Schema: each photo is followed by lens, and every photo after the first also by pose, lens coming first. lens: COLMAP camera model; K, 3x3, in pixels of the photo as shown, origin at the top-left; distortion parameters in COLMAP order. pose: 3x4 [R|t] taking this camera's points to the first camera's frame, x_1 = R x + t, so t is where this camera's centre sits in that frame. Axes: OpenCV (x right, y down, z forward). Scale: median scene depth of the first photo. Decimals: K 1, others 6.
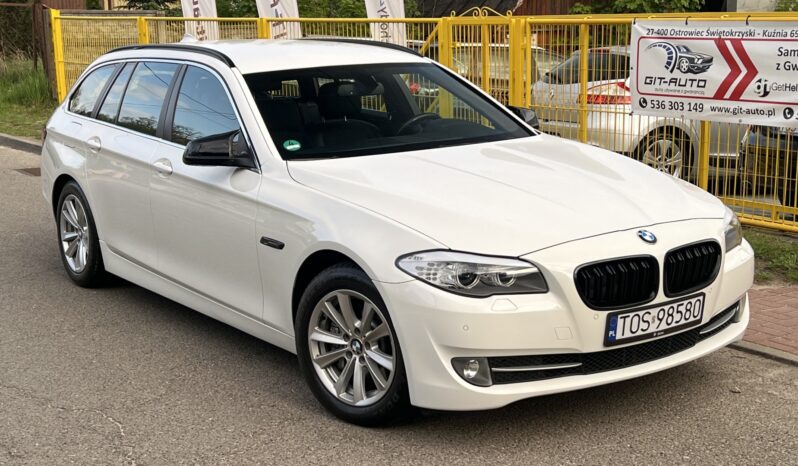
lens RADIAL K [[1173.7, 0, 397.7], [0, 1173.7, 236.1], [0, 0, 1]] dist [0.100885, 0.000000]
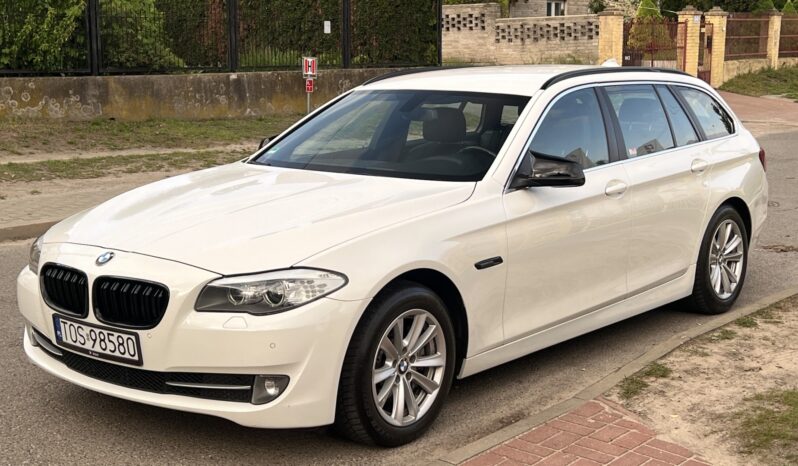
lens RADIAL K [[1173.7, 0, 395.5], [0, 1173.7, 235.6], [0, 0, 1]] dist [0.100885, 0.000000]
pose [[0.276969, 0.179721, -0.943922, 1.014108], [-0.194034, 0.972576, 0.128243, -0.161371], [0.941084, 0.147634, 0.304245, 0.758748]]
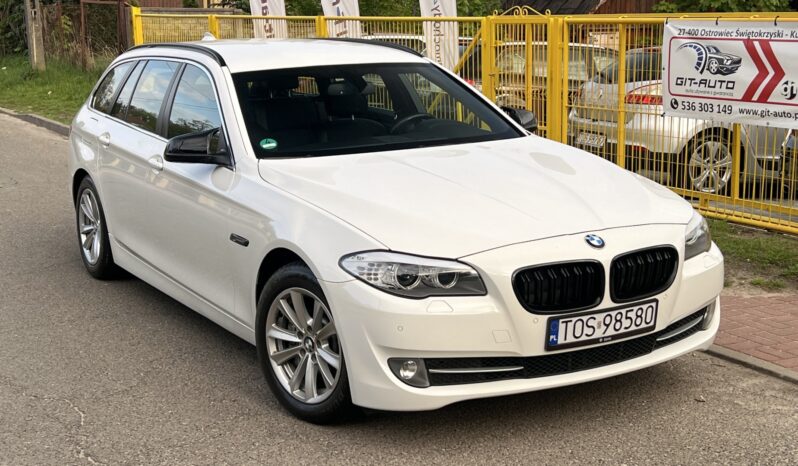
lens RADIAL K [[1173.7, 0, 404.0], [0, 1173.7, 231.3], [0, 0, 1]] dist [0.100885, 0.000000]
pose [[0.995986, 0.018899, -0.087489, 0.113479], [-0.019026, 0.999819, -0.000620, -0.003397], [0.087462, 0.002282, 0.996165, 0.001061]]
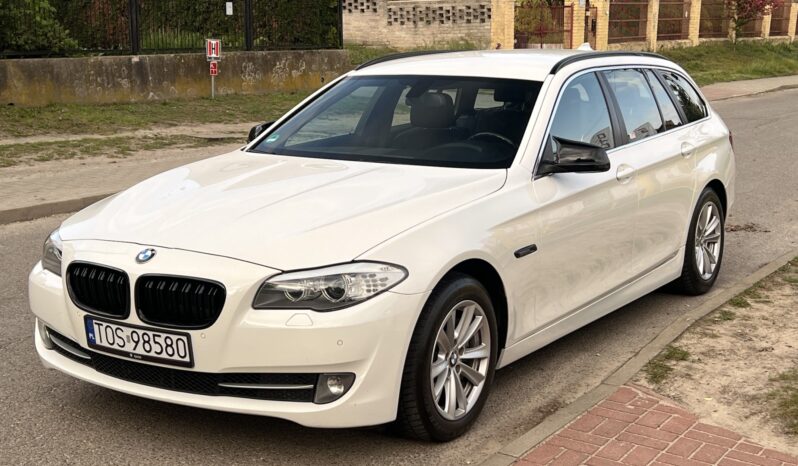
lens RADIAL K [[1173.7, 0, 399.5], [0, 1173.7, 232.3], [0, 0, 1]] dist [0.100885, 0.000000]
pose [[0.390068, 0.184688, -0.902074, 0.949123], [-0.189908, 0.974751, 0.117450, -0.139225], [0.900989, 0.125498, 0.415293, 0.645070]]
